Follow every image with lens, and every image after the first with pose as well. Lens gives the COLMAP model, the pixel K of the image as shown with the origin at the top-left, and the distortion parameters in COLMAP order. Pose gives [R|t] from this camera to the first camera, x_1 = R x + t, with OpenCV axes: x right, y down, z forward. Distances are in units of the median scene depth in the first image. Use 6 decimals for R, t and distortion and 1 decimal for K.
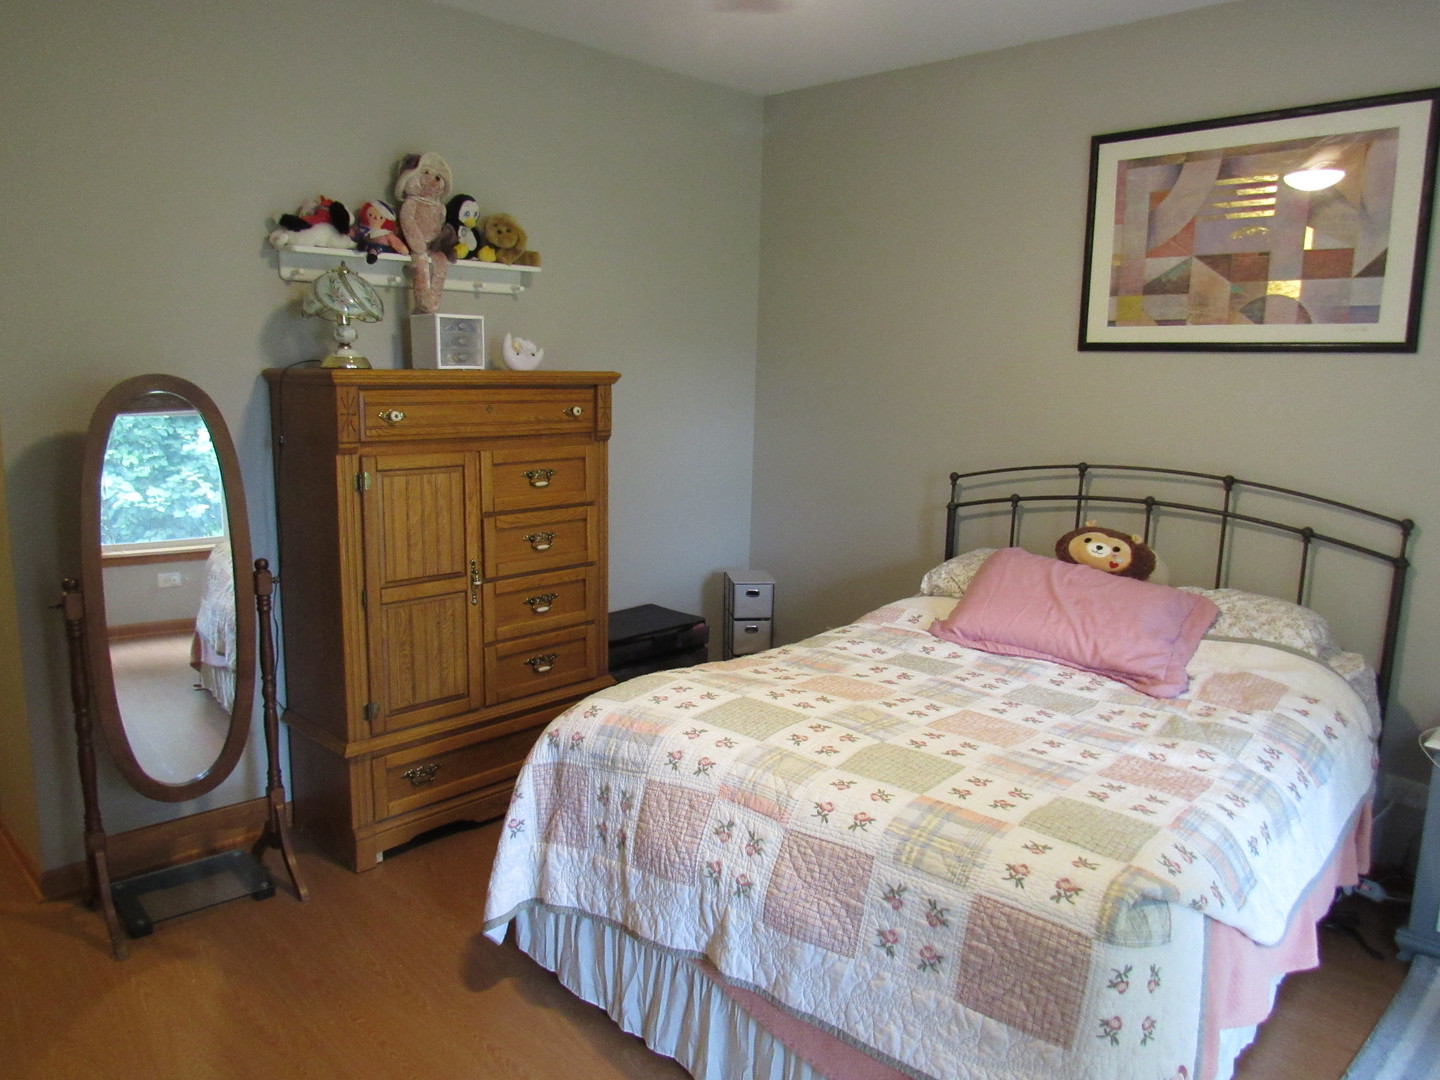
lens RADIAL K [[1030.2, 0, 720.9], [0, 1030.2, 543.6], [0, 0, 1]] dist [-0.031306, 0.010160]
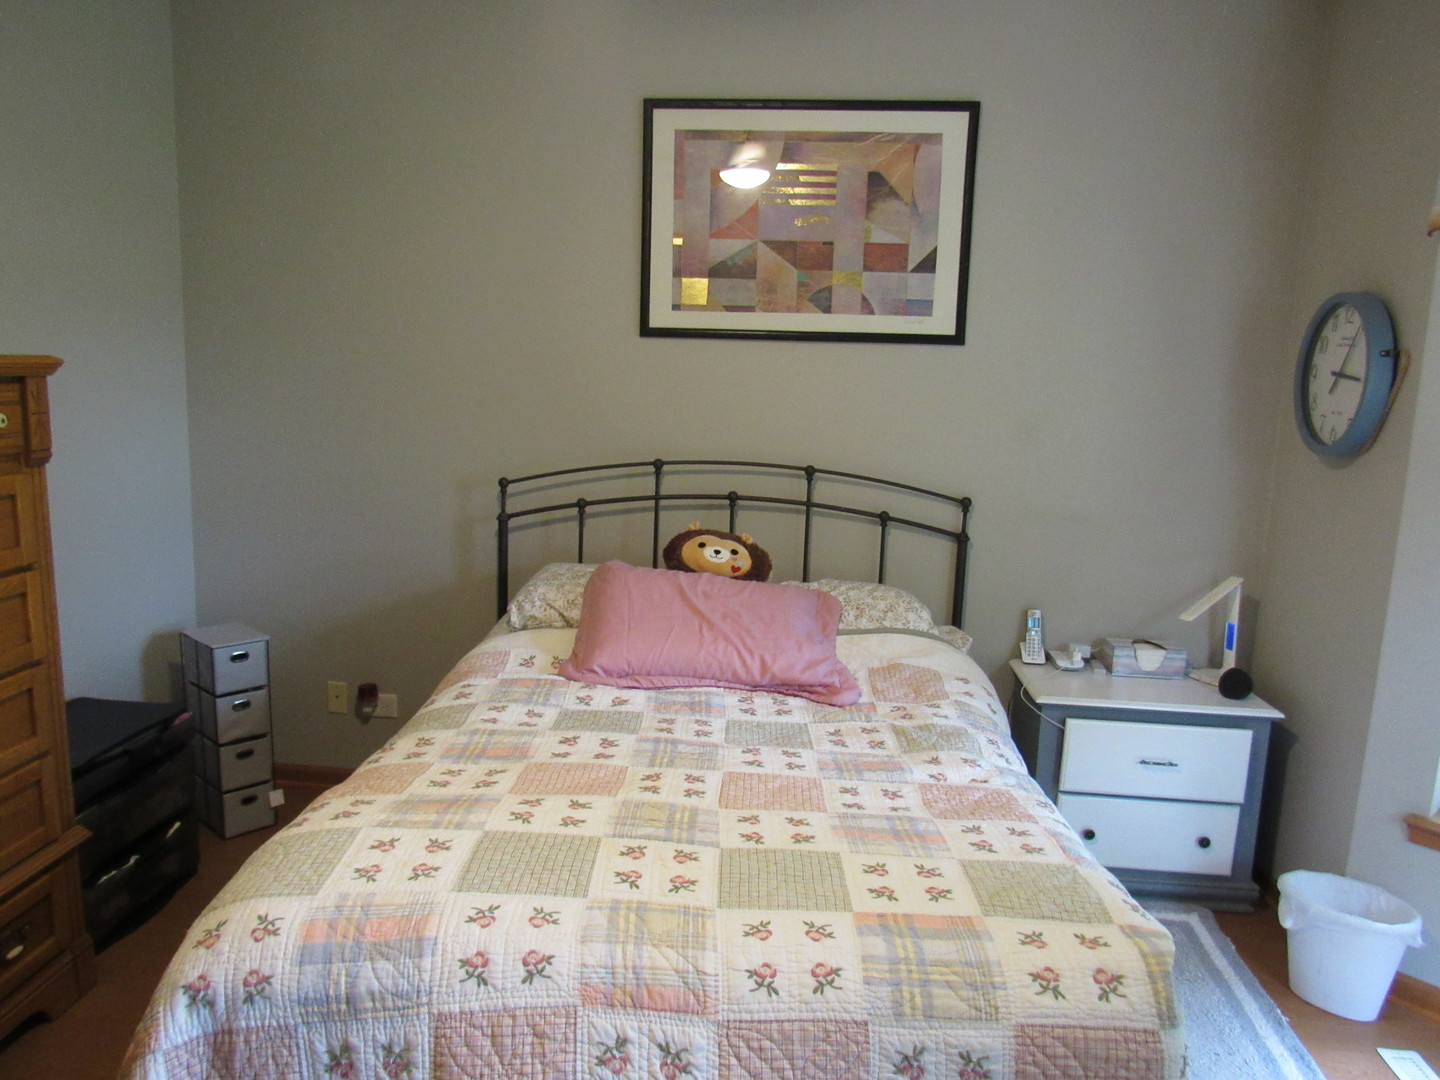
lens RADIAL K [[1030.2, 0, 722.0], [0, 1030.2, 544.0], [0, 0, 1]] dist [-0.031306, 0.010160]
pose [[0.769323, -0.103977, 0.630341, -0.229573], [0.093309, 0.994374, 0.050144, -0.053849], [-0.632009, 0.020240, 0.774697, 0.308303]]
